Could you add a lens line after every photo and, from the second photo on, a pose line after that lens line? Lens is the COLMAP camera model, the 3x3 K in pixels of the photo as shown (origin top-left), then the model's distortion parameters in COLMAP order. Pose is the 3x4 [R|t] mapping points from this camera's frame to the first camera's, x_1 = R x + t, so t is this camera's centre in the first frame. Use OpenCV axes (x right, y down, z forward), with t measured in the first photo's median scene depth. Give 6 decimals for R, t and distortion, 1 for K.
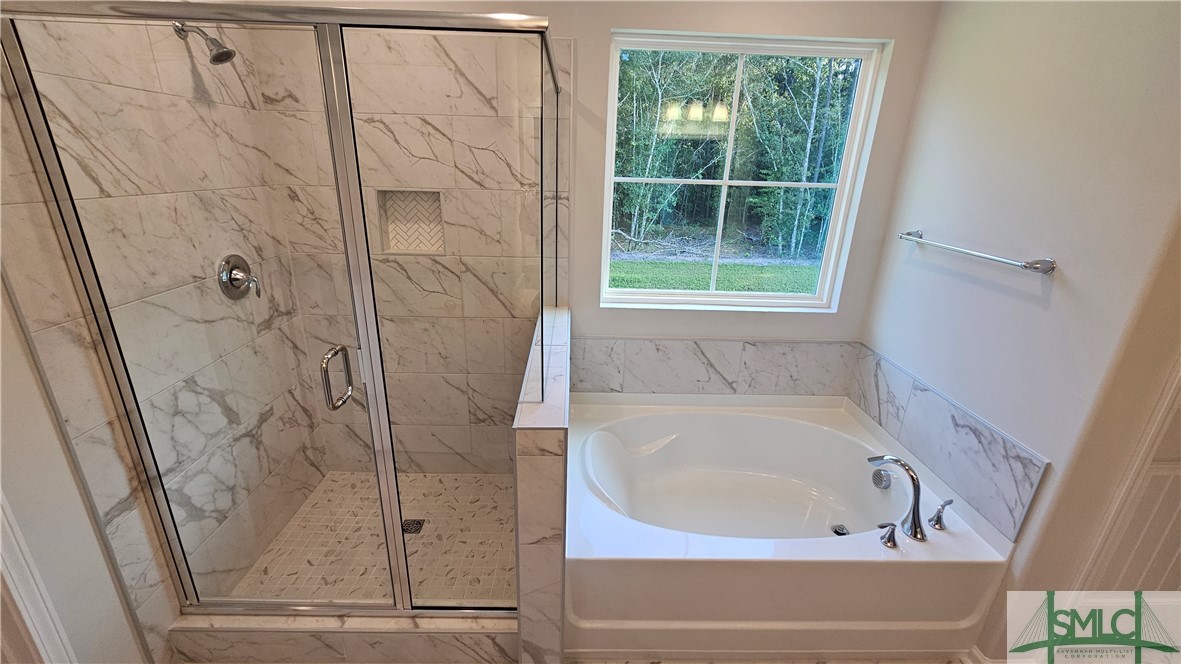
lens RADIAL K [[483.5, 0, 587.5], [0, 483.5, 333.7], [0, 0, 1]] dist [-0.011254, -0.000221]
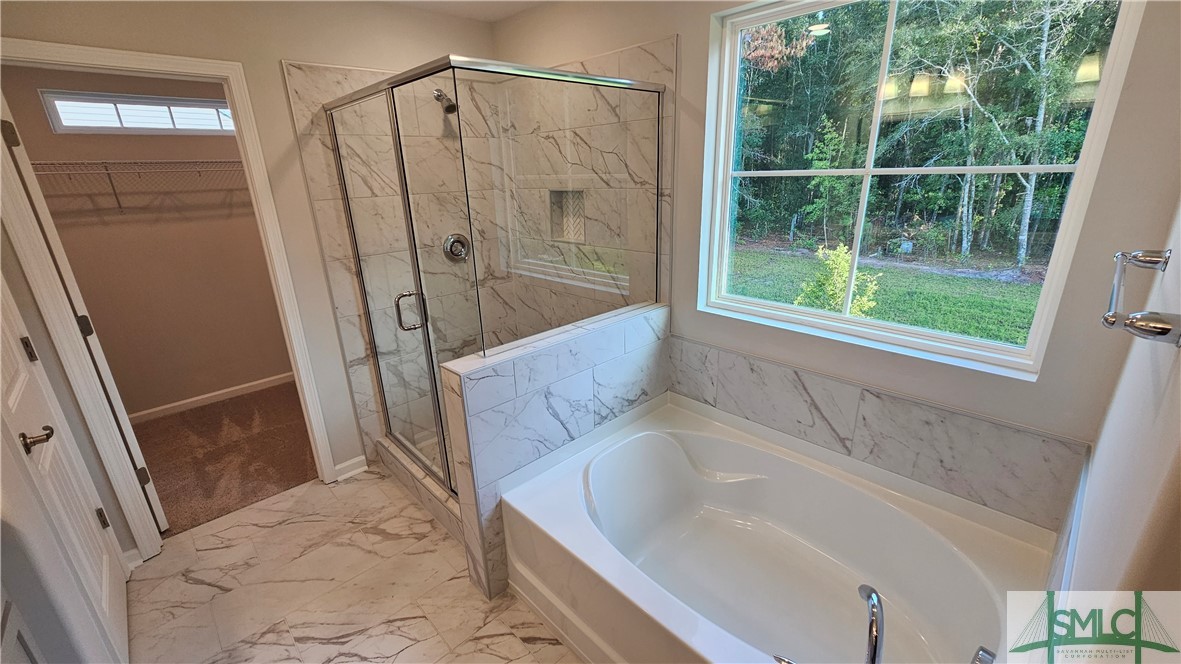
lens RADIAL K [[483.5, 0, 587.4], [0, 483.5, 334.2], [0, 0, 1]] dist [-0.011254, -0.000221]
pose [[0.666162, 0.191741, -0.720738, 0.674336], [-0.196629, 0.977349, 0.078268, -0.046680], [0.719420, 0.089579, 0.688775, 0.229431]]
